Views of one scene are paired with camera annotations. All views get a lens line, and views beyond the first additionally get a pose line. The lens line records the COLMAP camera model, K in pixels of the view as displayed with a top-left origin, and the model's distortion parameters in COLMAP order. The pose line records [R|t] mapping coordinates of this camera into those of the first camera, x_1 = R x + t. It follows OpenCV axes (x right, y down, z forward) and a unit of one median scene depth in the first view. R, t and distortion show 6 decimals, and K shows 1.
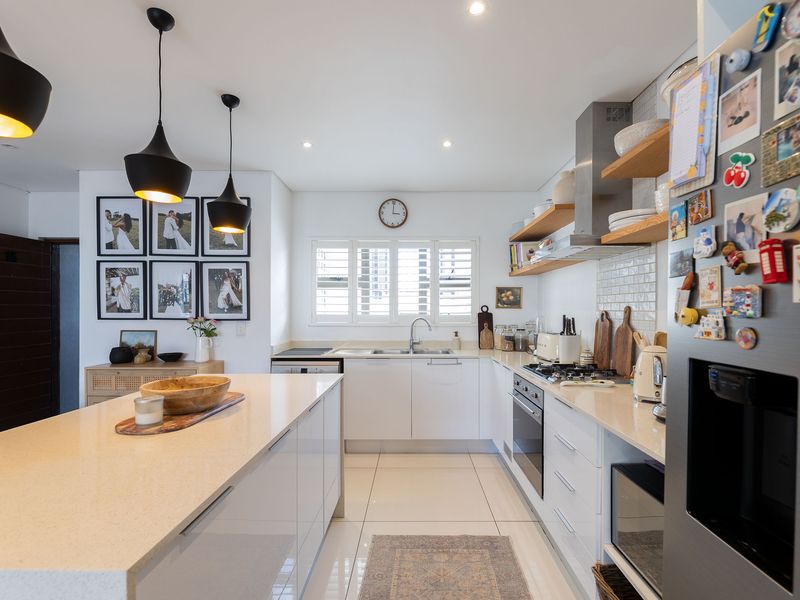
lens RADIAL K [[387.2, 0, 412.9], [0, 387.2, 305.1], [0, 0, 1]] dist [-0.001380, -0.000260]
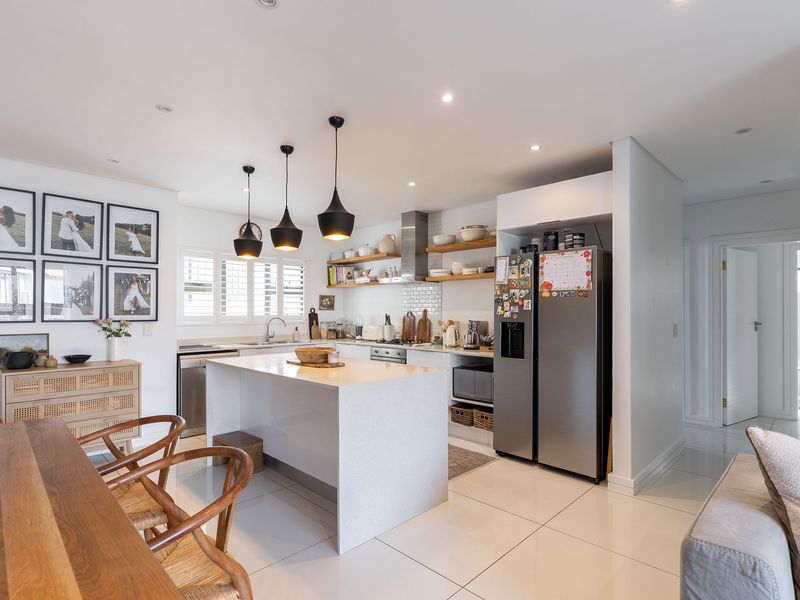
lens RADIAL K [[421.9, 0, 400.0], [0, 421.9, 300.0], [0, 0, 1]] dist [0.002231, -0.011480]
pose [[0.705920, 0.016456, 0.708101, -0.785050], [-0.006738, 0.999841, -0.016519, -0.005968], [-0.708260, 0.006890, 0.705918, -0.352419]]
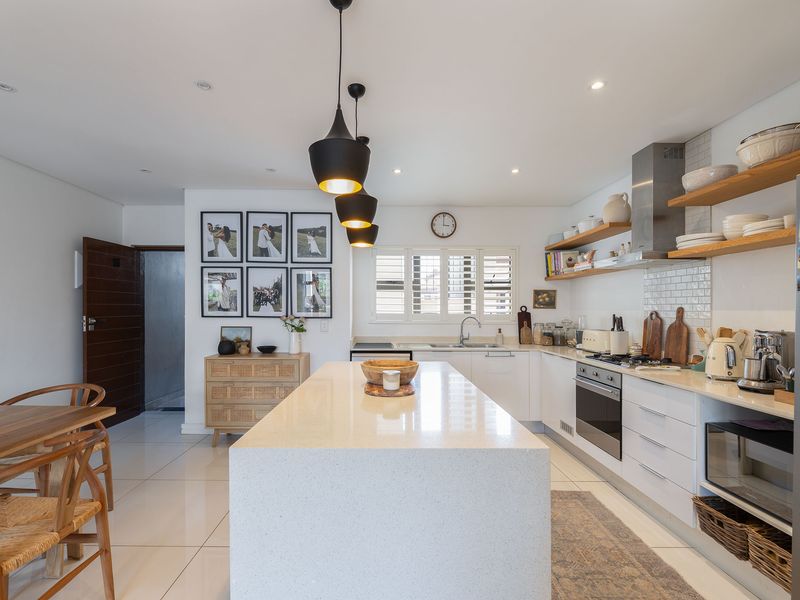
lens RADIAL K [[382.9, 0, 383.4], [0, 382.9, 303.1], [0, 0, 1]] dist [-0.000814, -0.000233]
pose [[0.999996, 0.002875, 0.000361, -0.266504], [-0.002873, 0.999989, -0.003656, -0.002267], [-0.000371, 0.003655, 0.999993, -0.151395]]
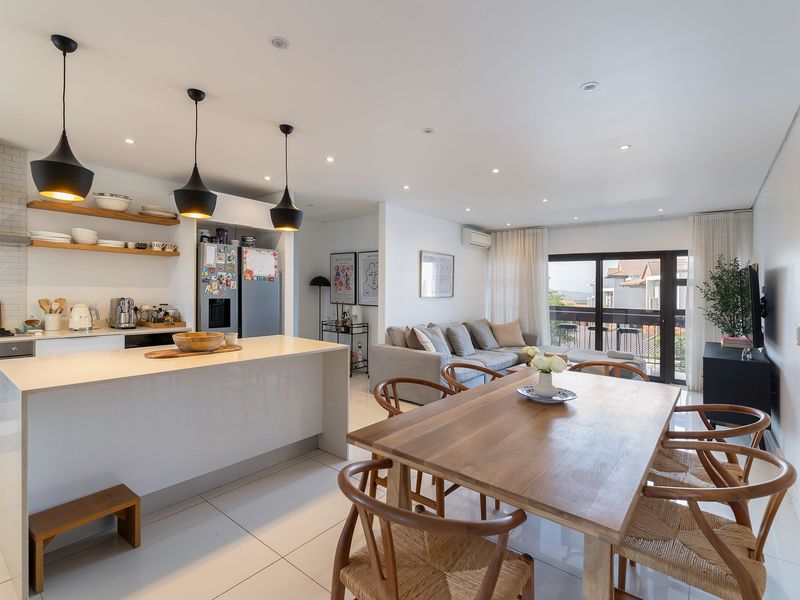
lens RADIAL K [[389.0, 0, 400.0], [0, 389.0, 274.6], [0, 0, 1]] dist [0.022031, -0.000002]
pose [[-0.779762, 0.003739, 0.626065, -1.035613], [-0.033003, 0.998346, -0.047068, -0.005343], [-0.625205, -0.057364, -0.778349, 0.787206]]
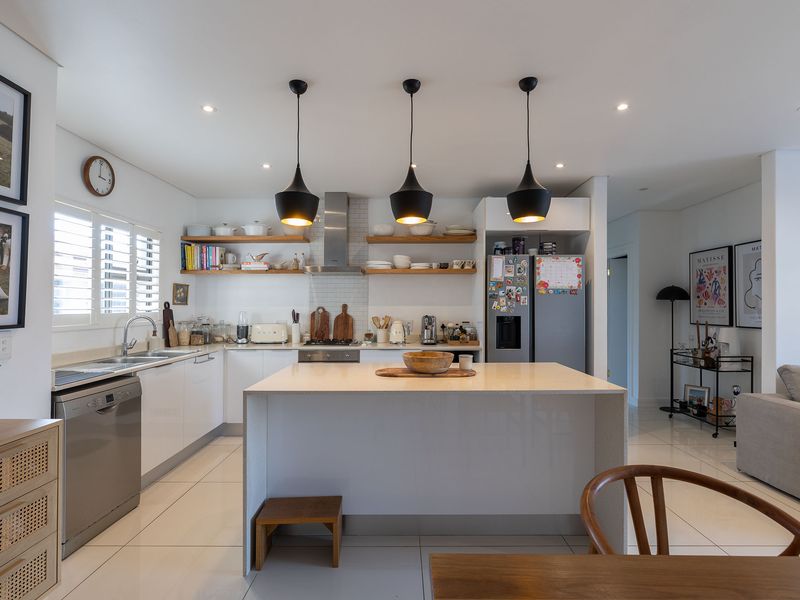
lens RADIAL K [[406.5, 0, 400.0], [0, 406.5, 300.0], [0, 0, 1]] dist [-0.005340, -0.000512]
pose [[0.003184, 0.013778, 0.999900, -0.957157], [-0.011182, 0.999843, -0.013741, 0.004572], [-0.999932, -0.011137, 0.003338, 0.487299]]
